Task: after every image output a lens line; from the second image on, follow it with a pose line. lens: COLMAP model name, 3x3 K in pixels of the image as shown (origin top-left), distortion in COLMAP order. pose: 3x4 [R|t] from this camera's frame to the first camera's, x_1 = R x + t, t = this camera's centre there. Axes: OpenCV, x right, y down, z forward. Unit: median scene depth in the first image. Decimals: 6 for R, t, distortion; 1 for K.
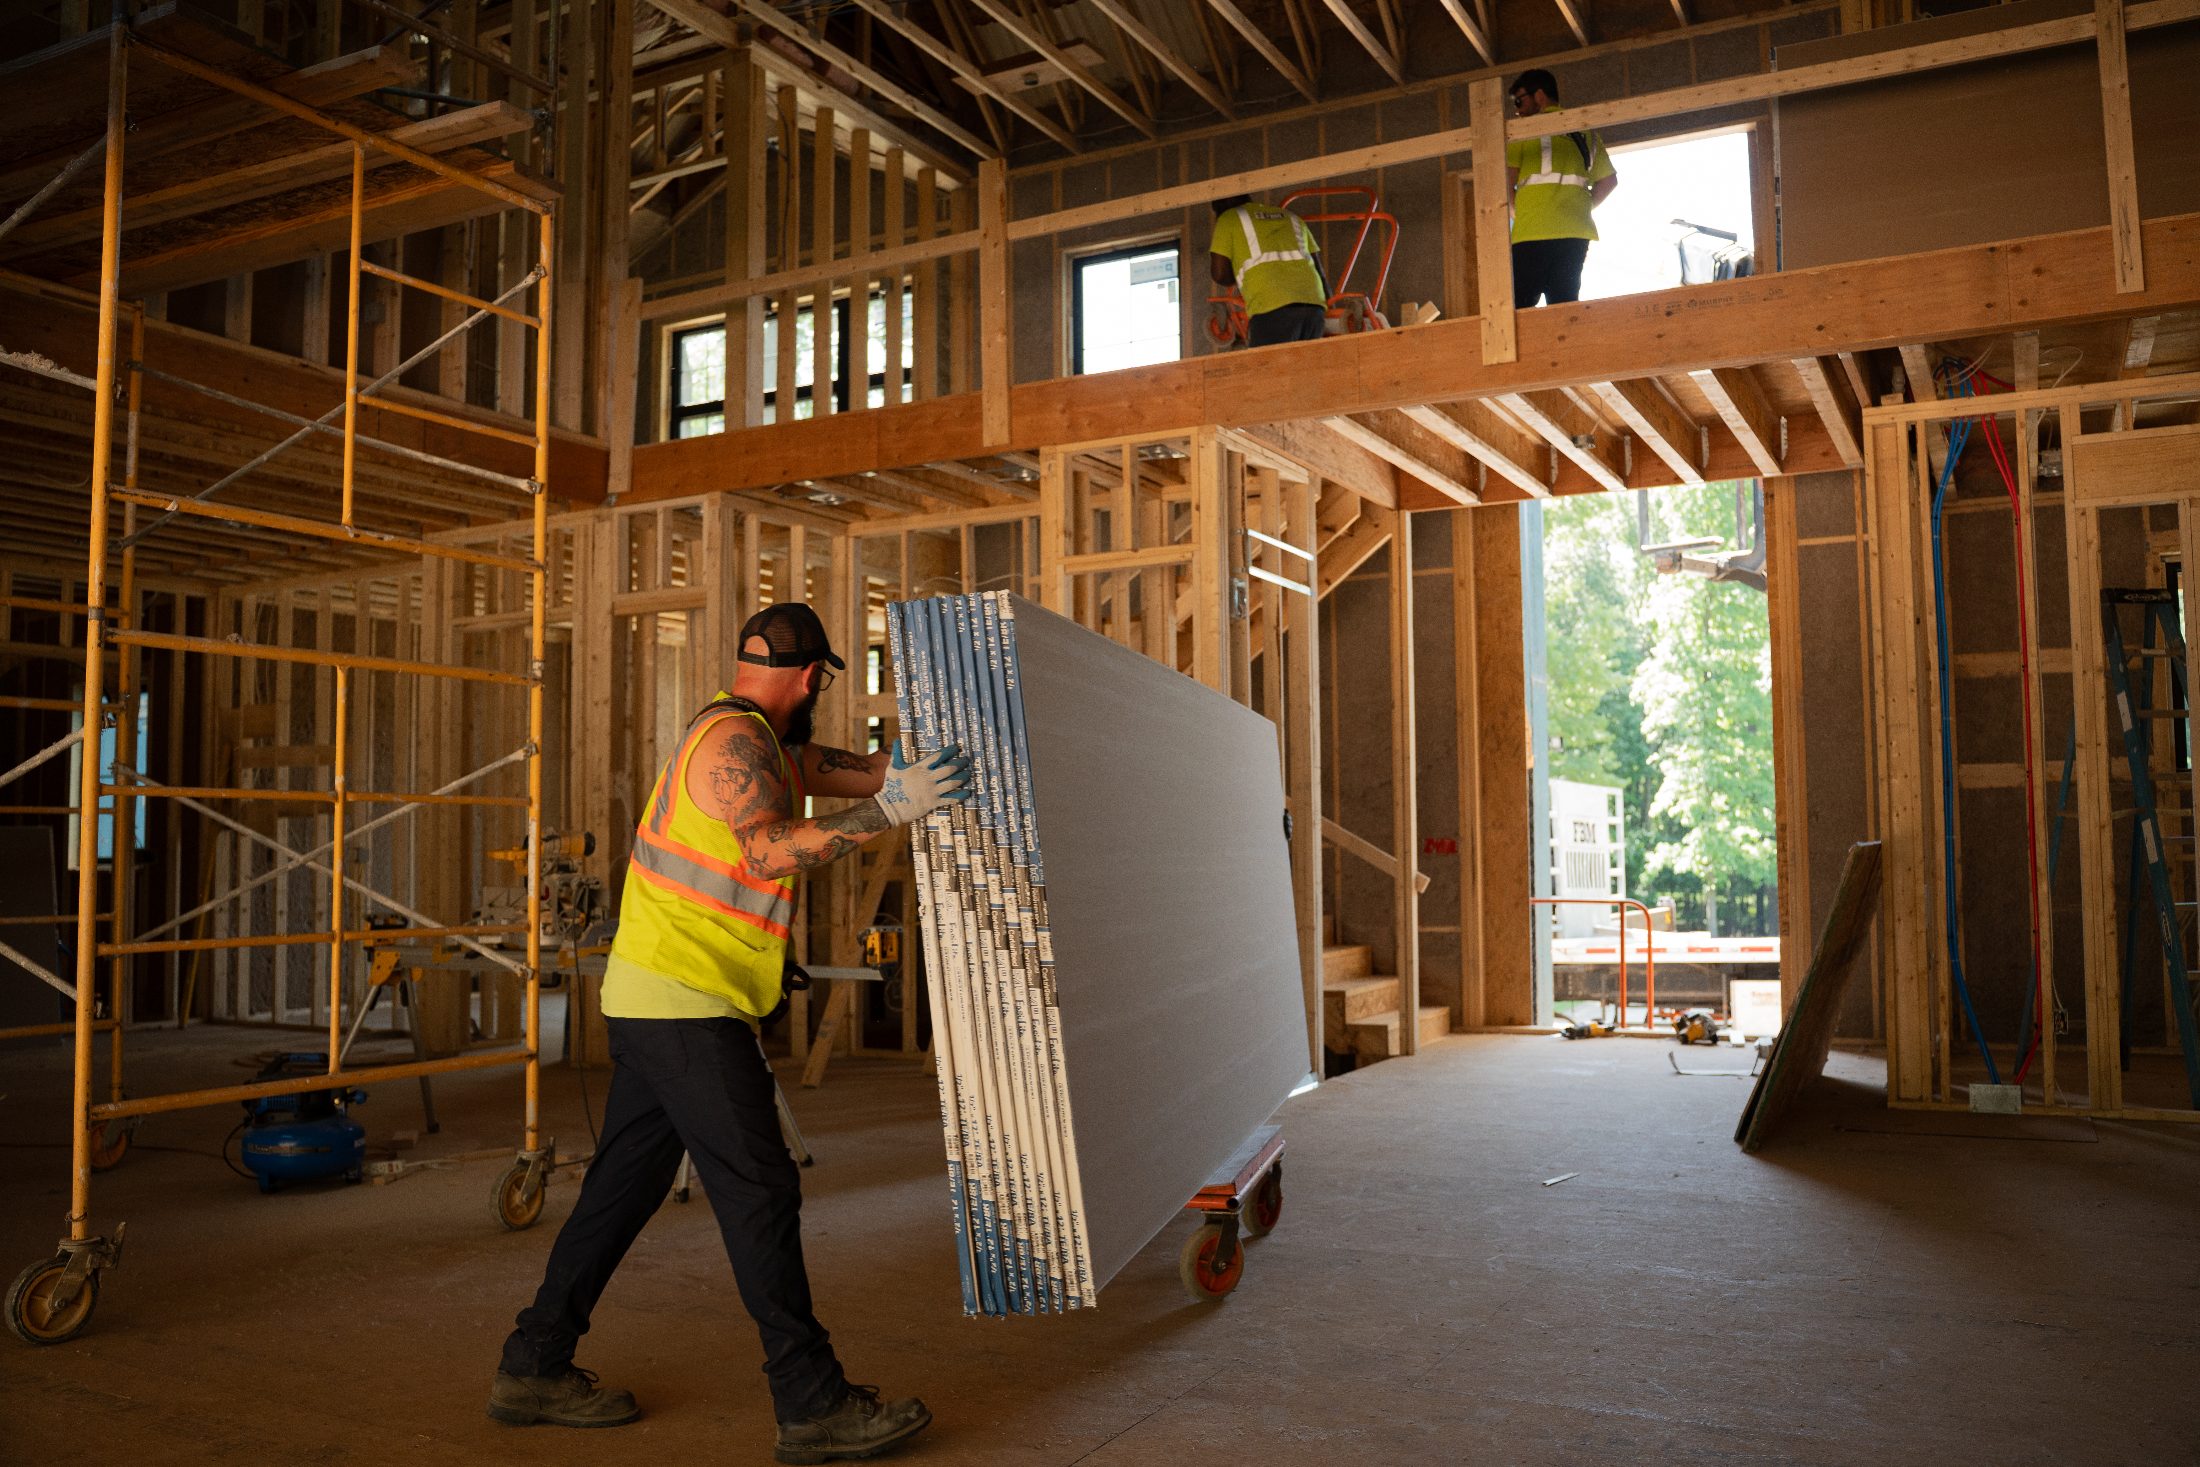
lens RADIAL K [[1753.5, 0, 1136.4], [0, 1753.5, 733.4], [0, 0, 1]] dist [-0.103669, 0.077833]
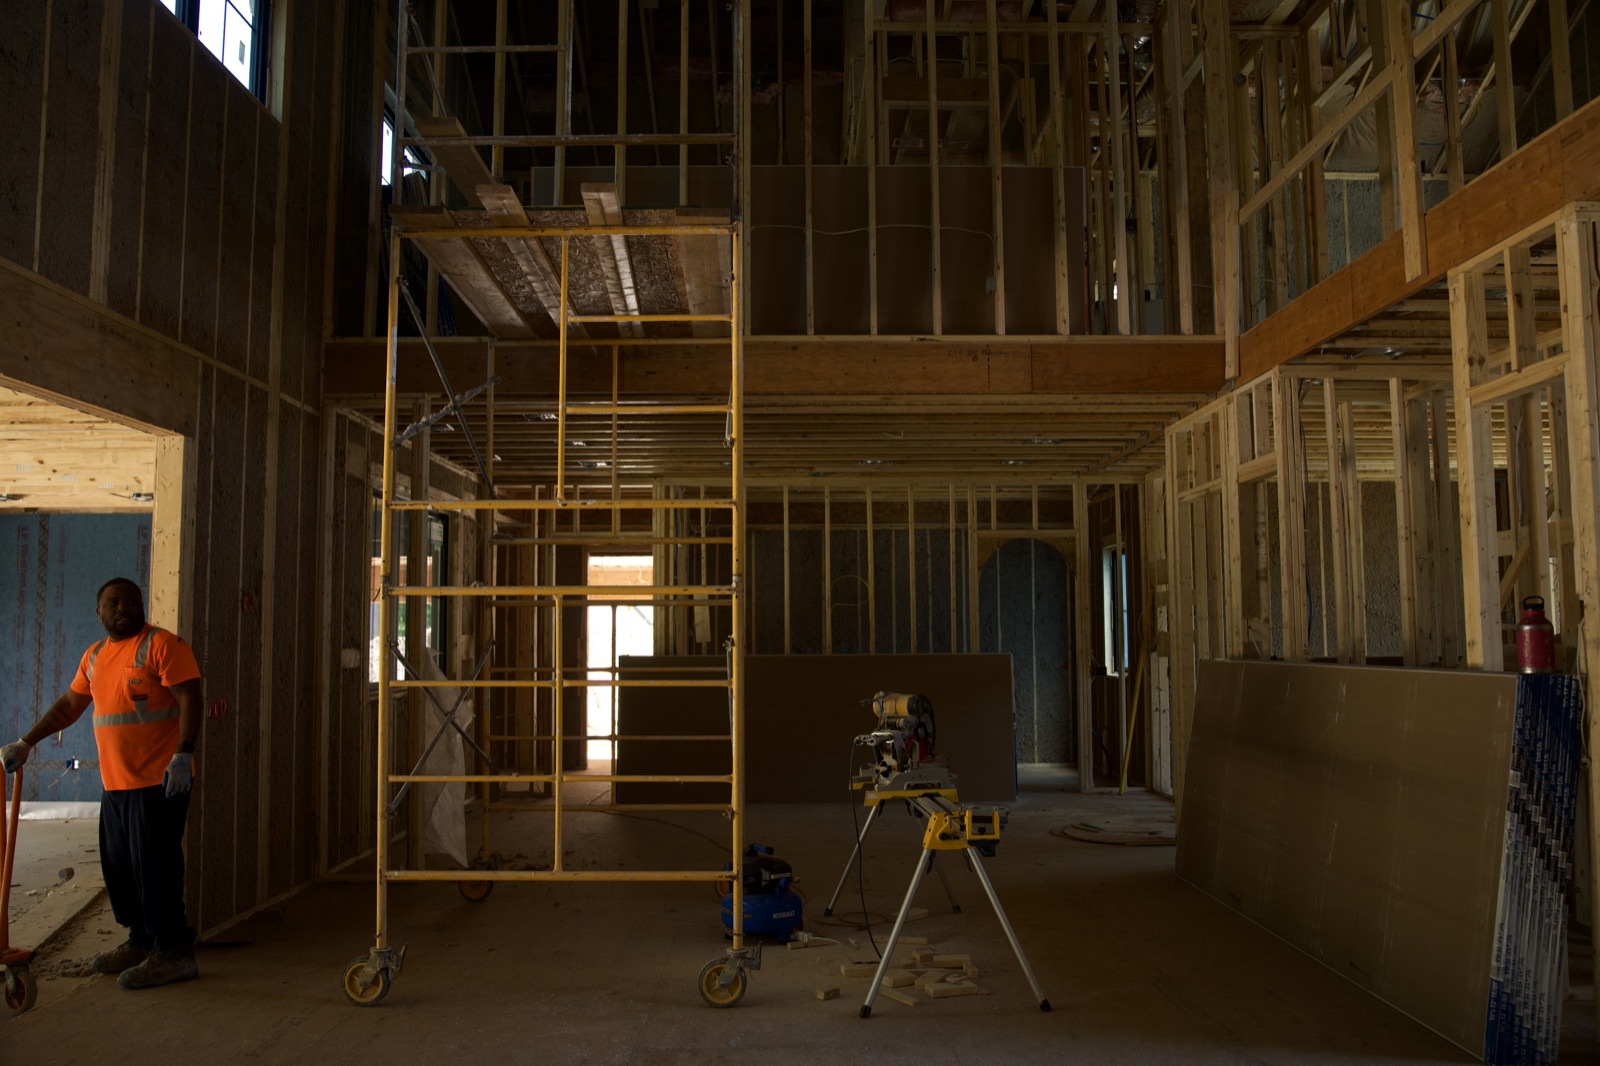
lens RADIAL K [[1316.8, 0, 800.0], [0, 1316.8, 533.0], [0, 0, 1]] dist [-0.102663, 0.000978]
pose [[0.476472, -0.065065, -0.876779, 0.340840], [0.059748, 0.997349, -0.041544, -0.017953], [0.877157, -0.032591, 0.479096, 0.353512]]
